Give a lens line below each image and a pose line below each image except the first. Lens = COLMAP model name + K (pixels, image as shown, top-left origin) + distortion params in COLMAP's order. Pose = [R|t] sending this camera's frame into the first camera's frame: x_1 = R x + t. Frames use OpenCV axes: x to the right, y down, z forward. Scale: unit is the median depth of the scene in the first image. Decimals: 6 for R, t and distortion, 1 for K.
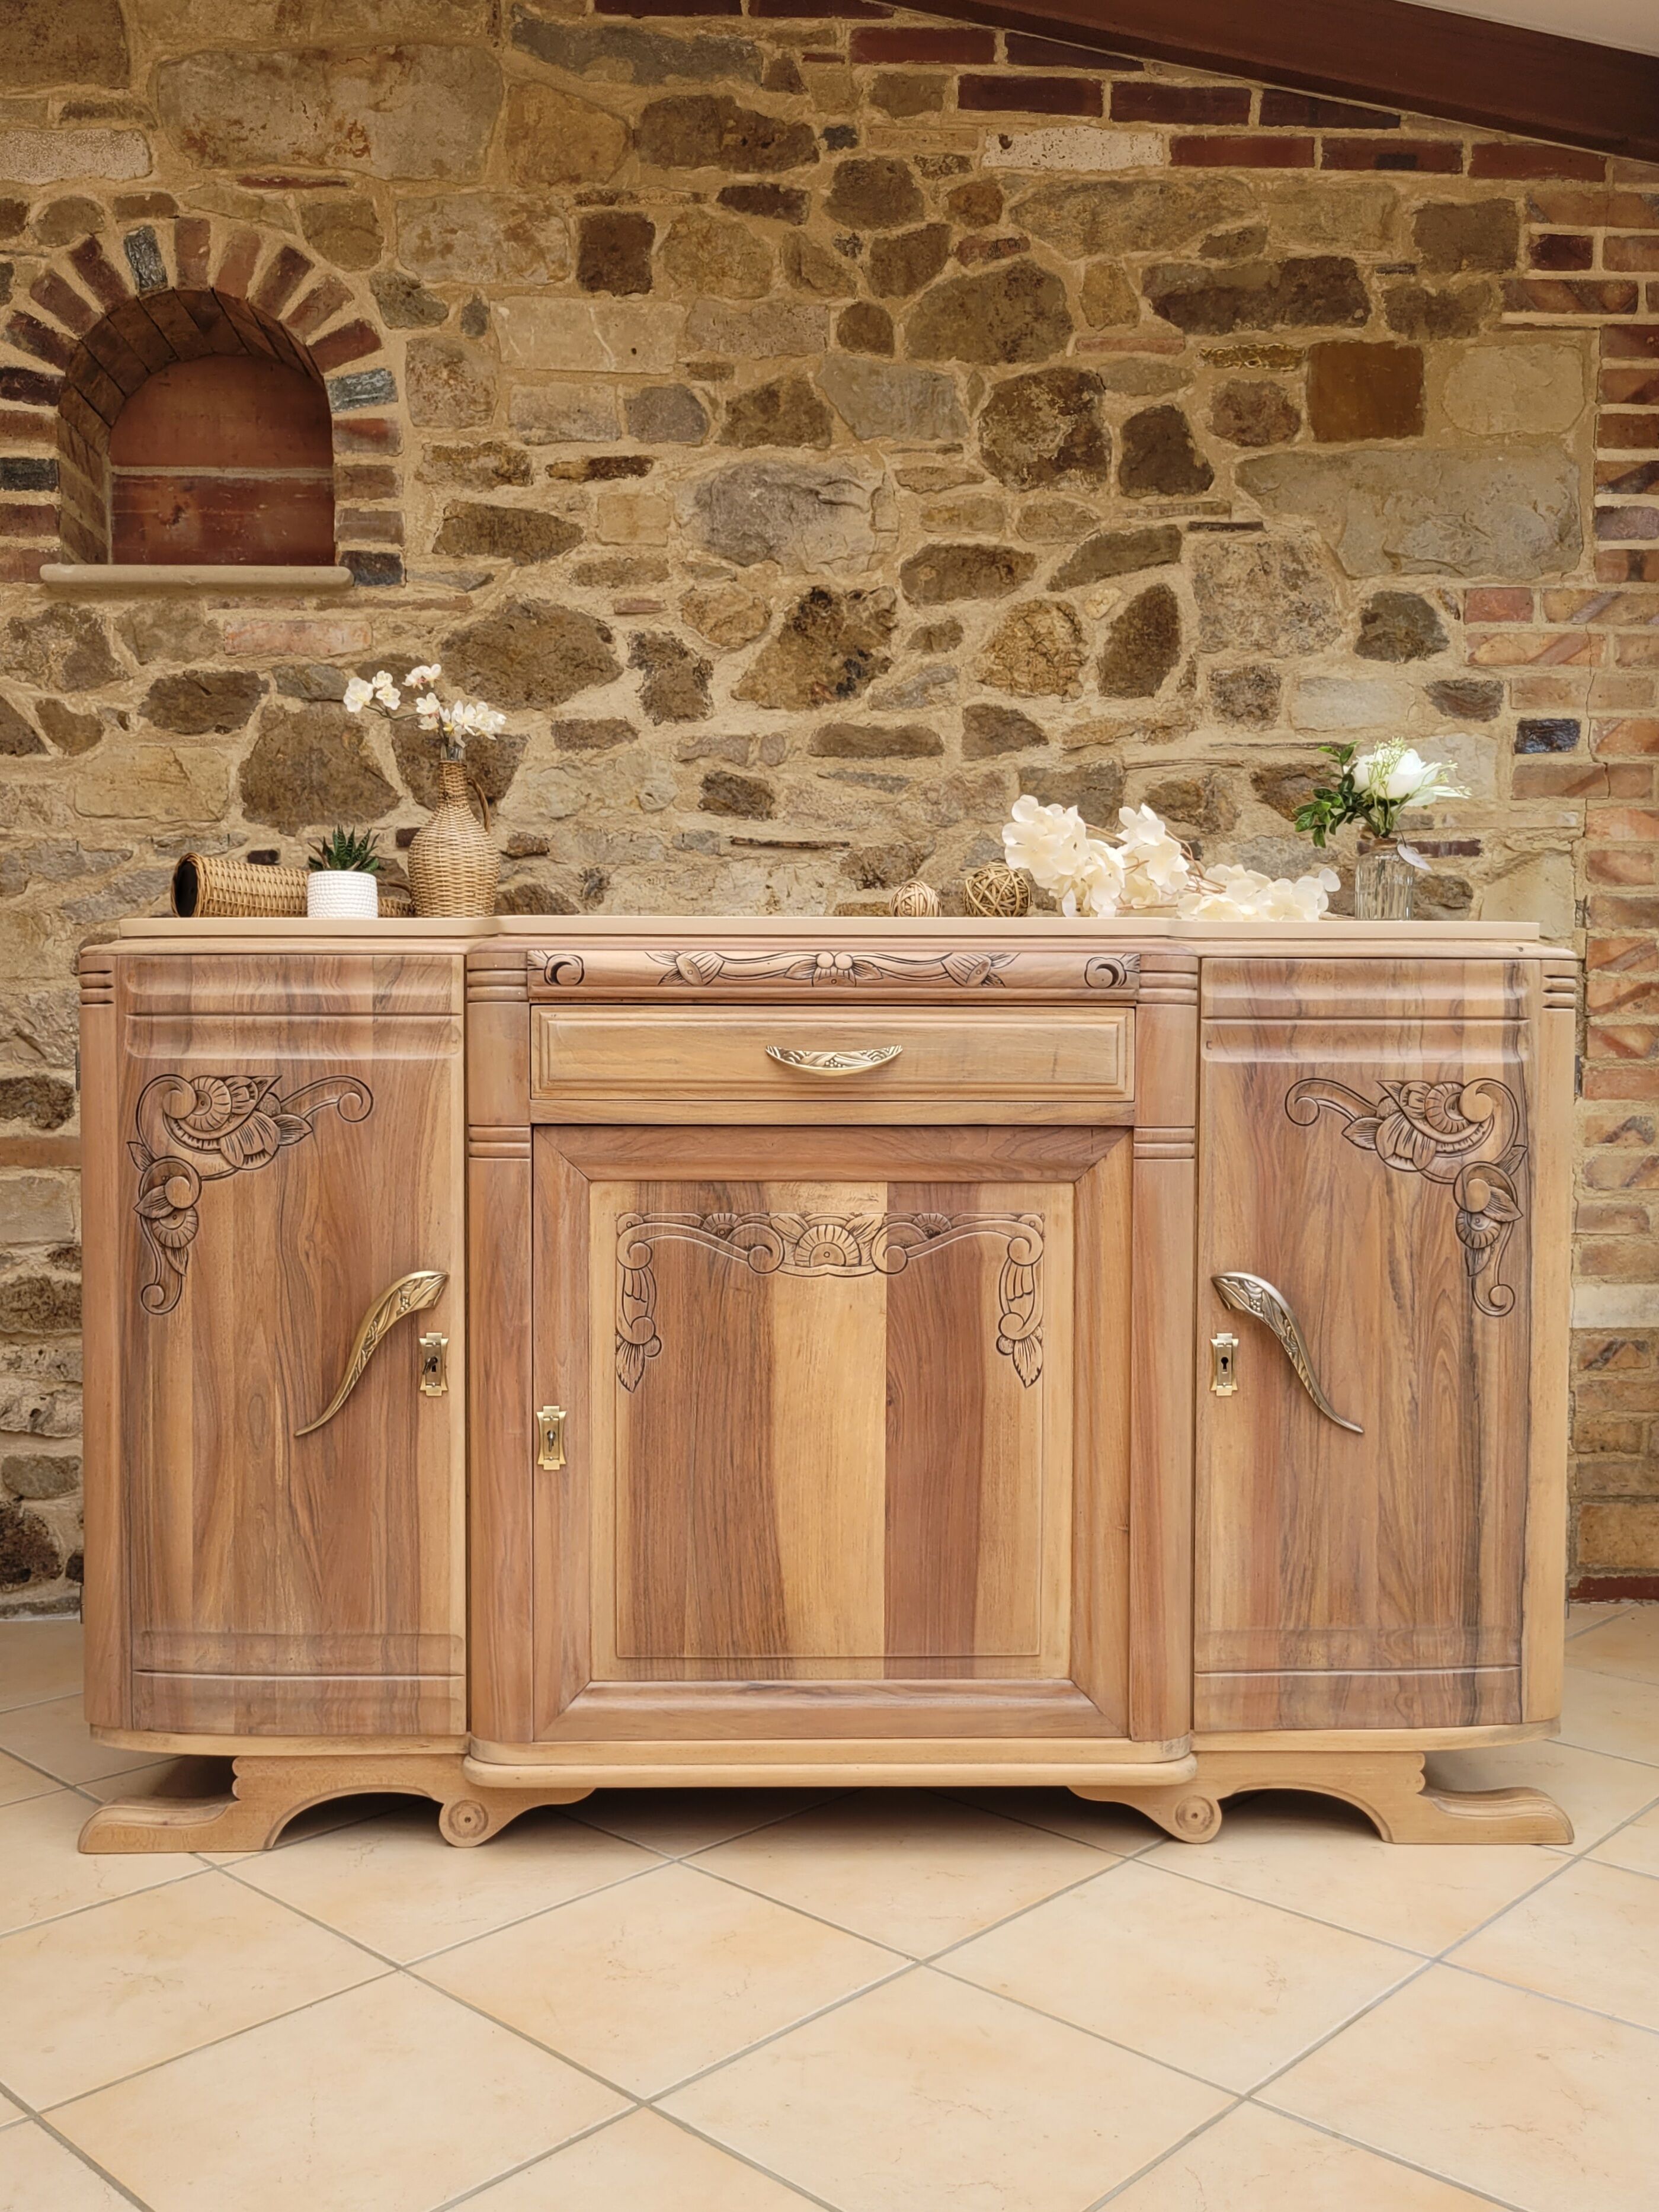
lens RADIAL K [[1858.5, 0, 814.1], [0, 1858.5, 1184.9], [0, 0, 1]] dist [0.045655, -0.044237]
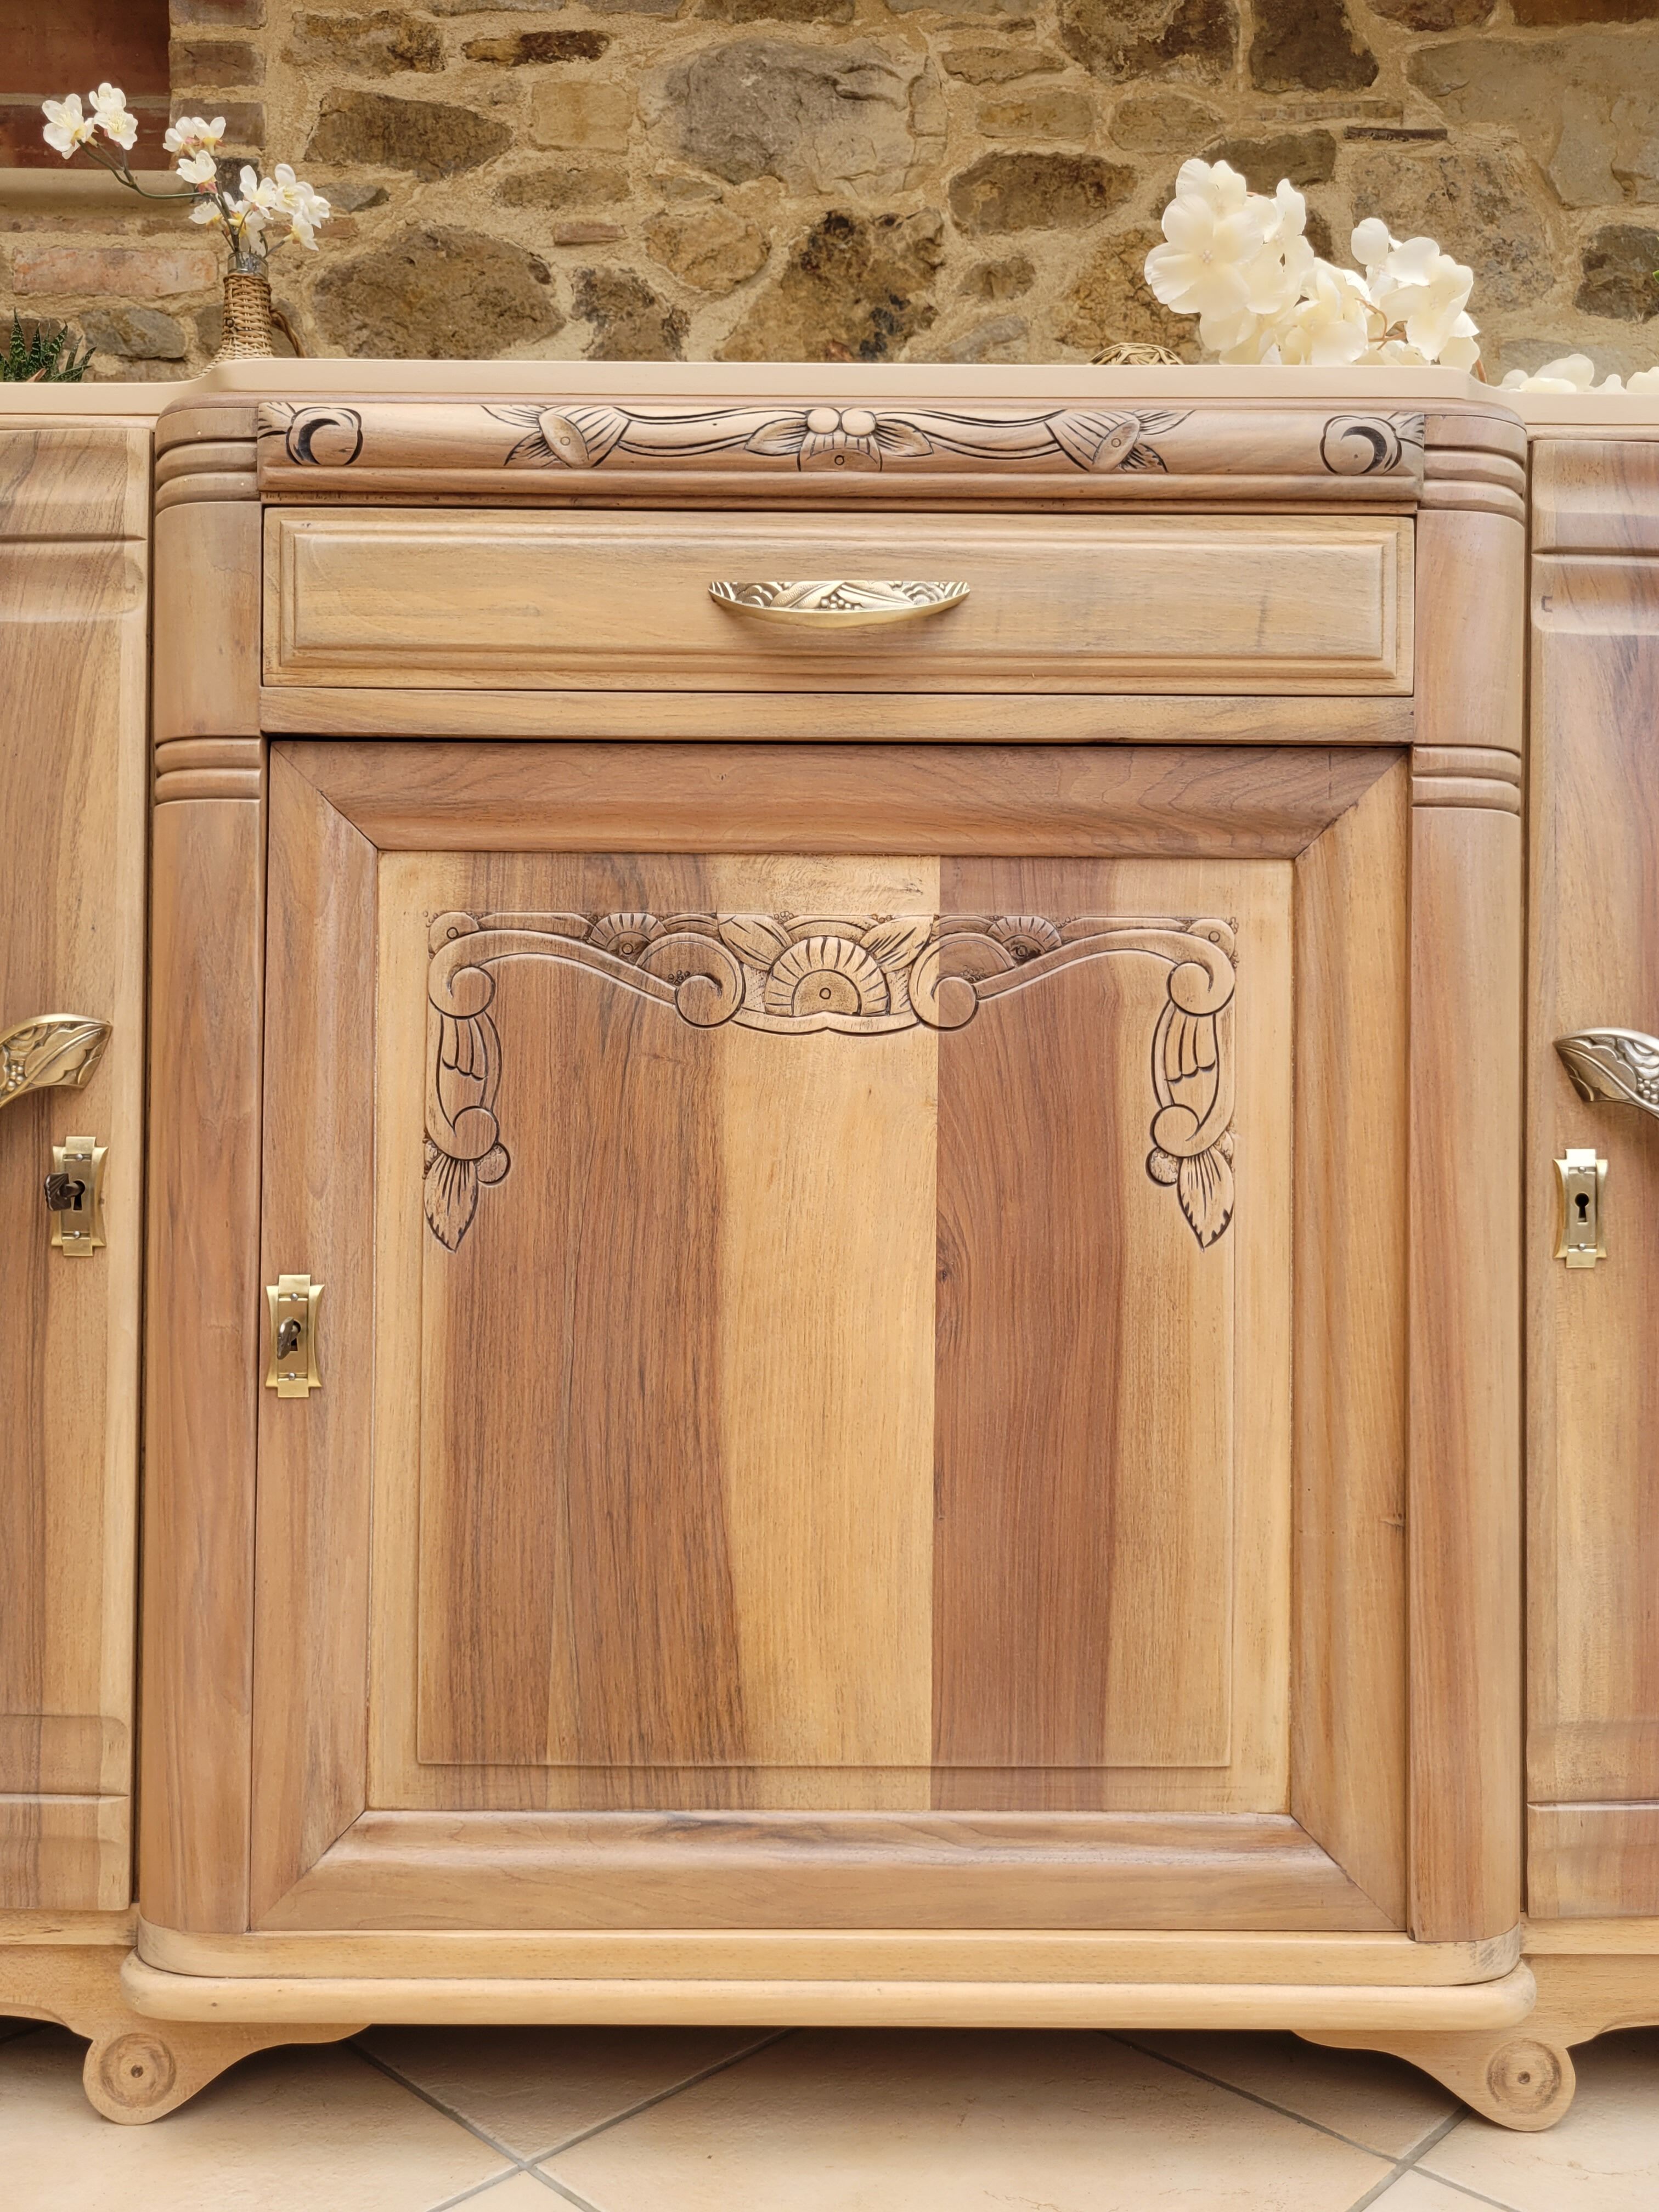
lens RADIAL K [[1732.8, 0, 836.9], [0, 1732.8, 1113.8], [0, 0, 1]] dist [0.035251, -0.035152]
pose [[0.999963, 0.005074, -0.006879, 0.009239], [-0.005431, 0.998582, -0.052956, 0.066136], [0.006600, 0.052992, 0.998573, 0.342757]]
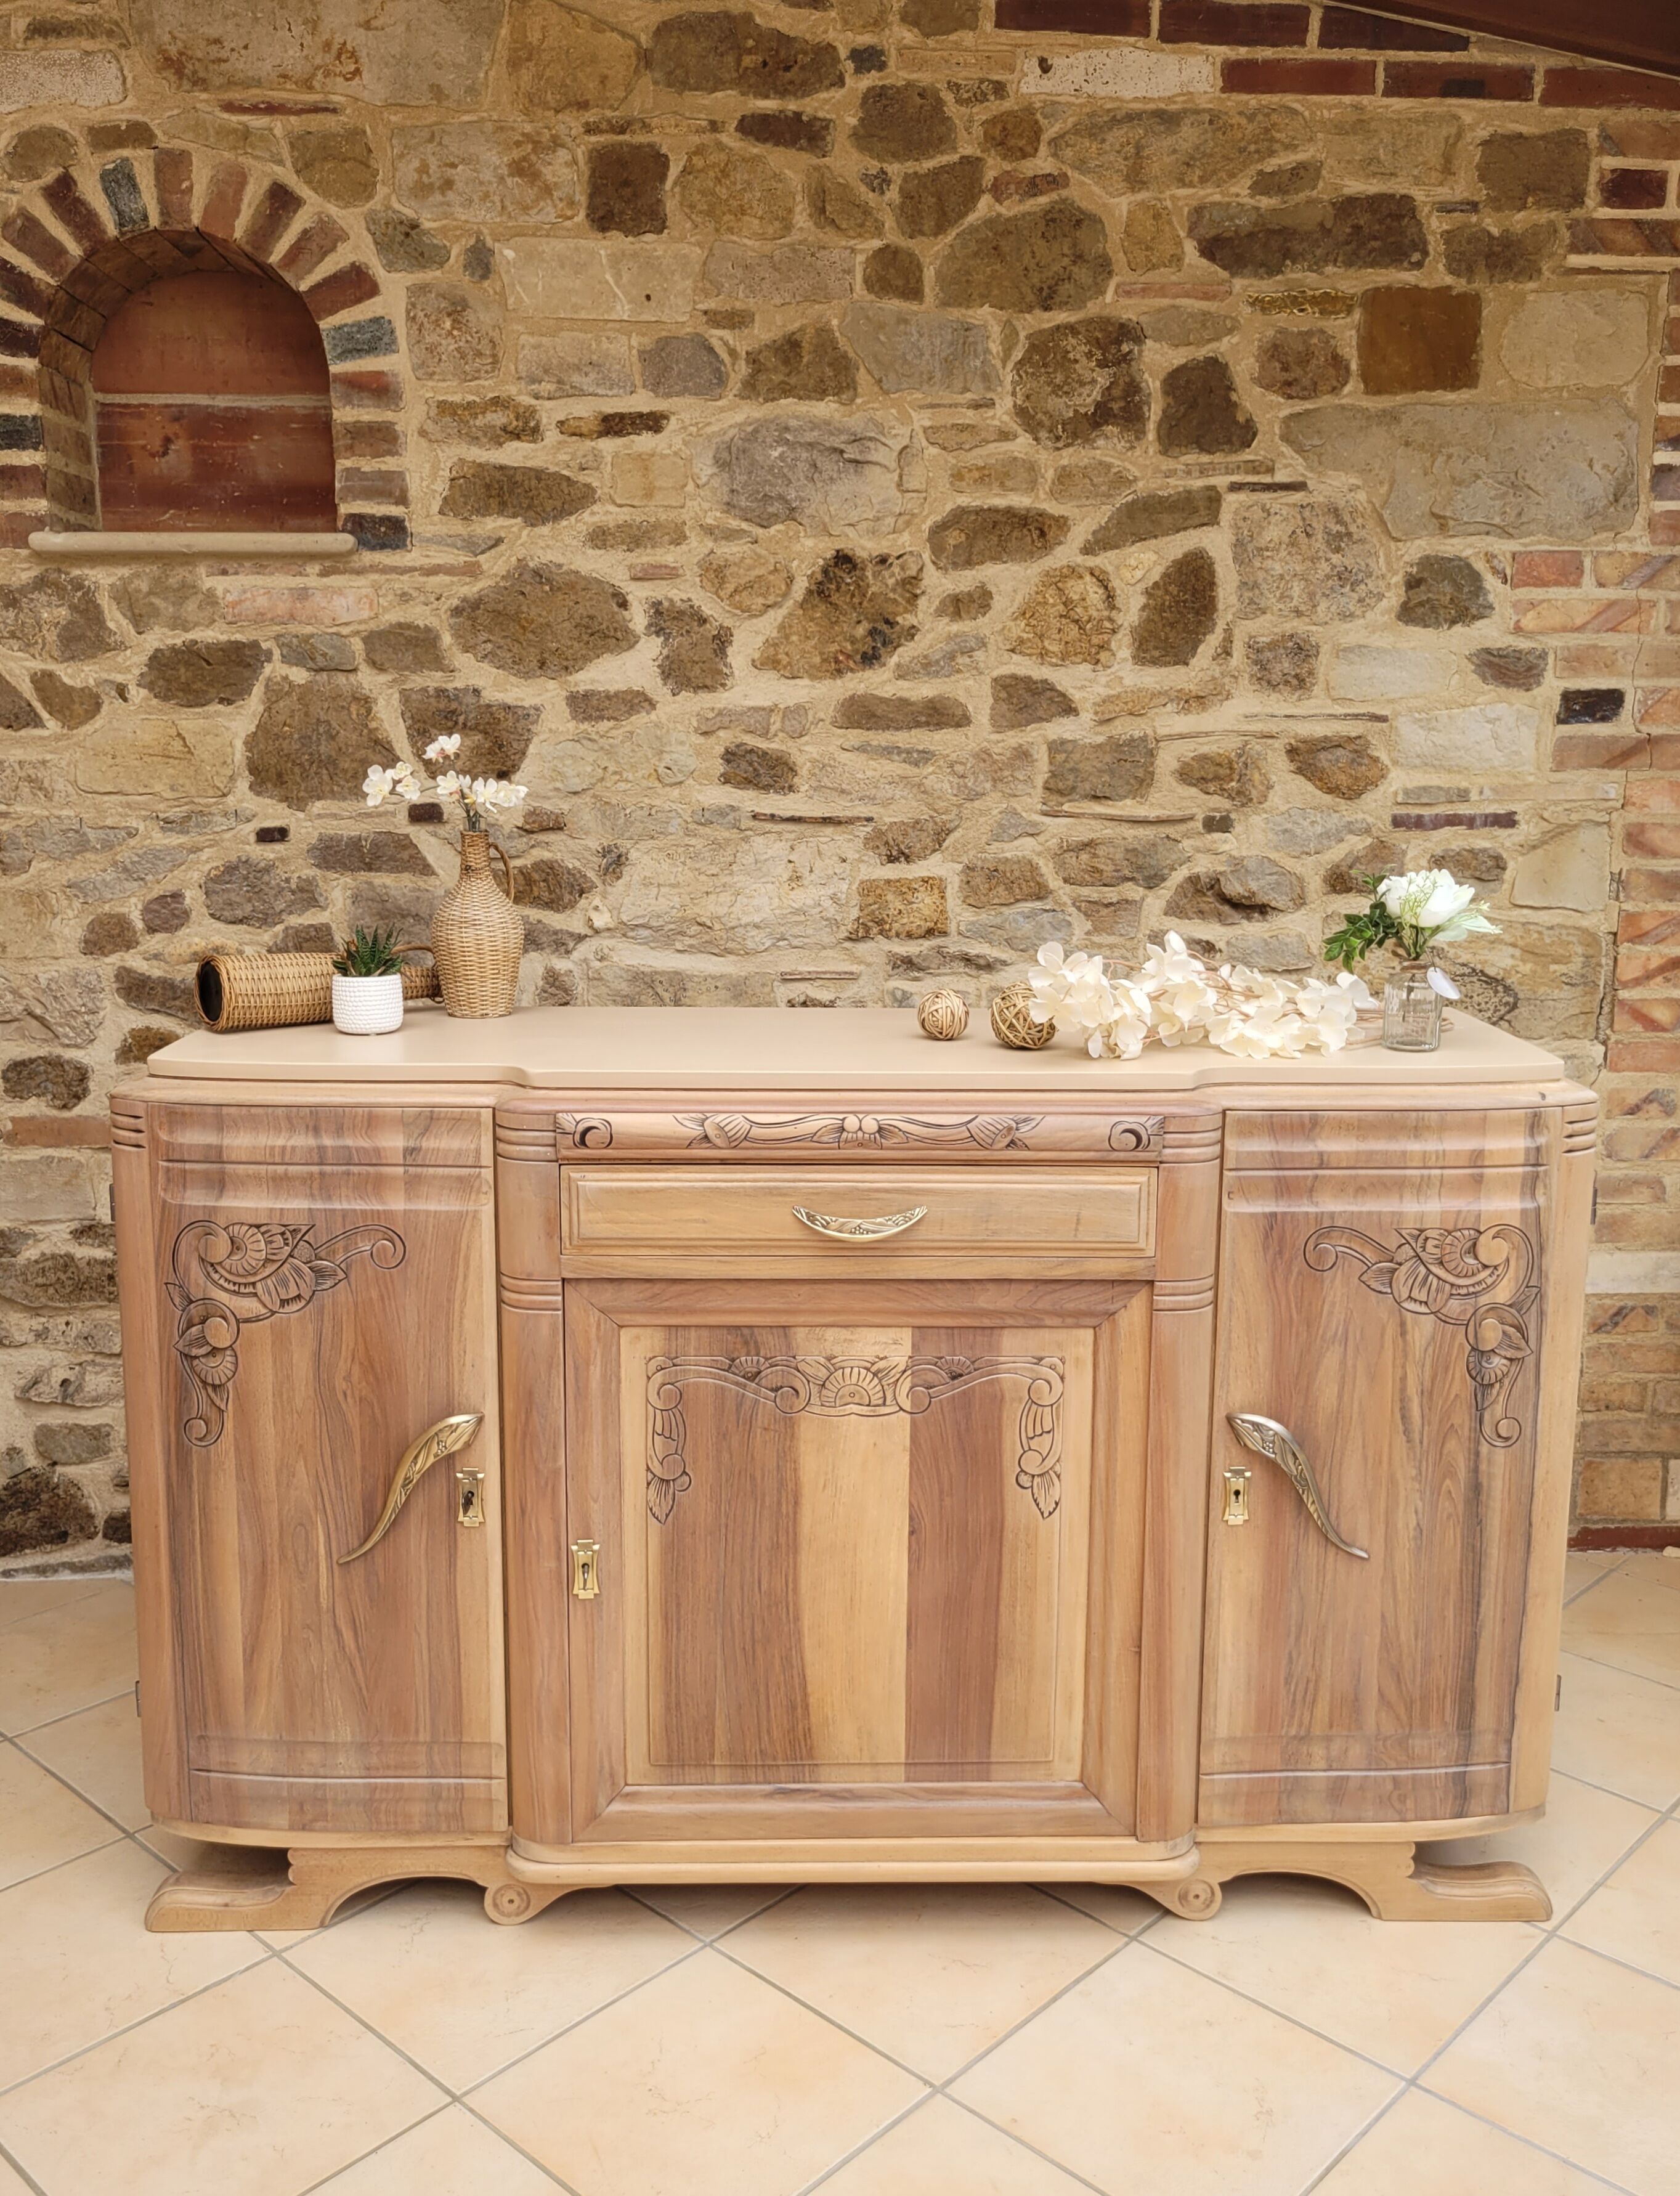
lens RADIAL K [[1935.3, 0, 847.5], [0, 1935.3, 1058.0], [0, 0, 1]] dist [0.039379, -0.031174]
pose [[0.999942, 0.002563, 0.010456, -0.004962], [-0.003930, 0.991119, 0.132922, -0.195004], [-0.010023, -0.132955, 0.991071, -0.023832]]
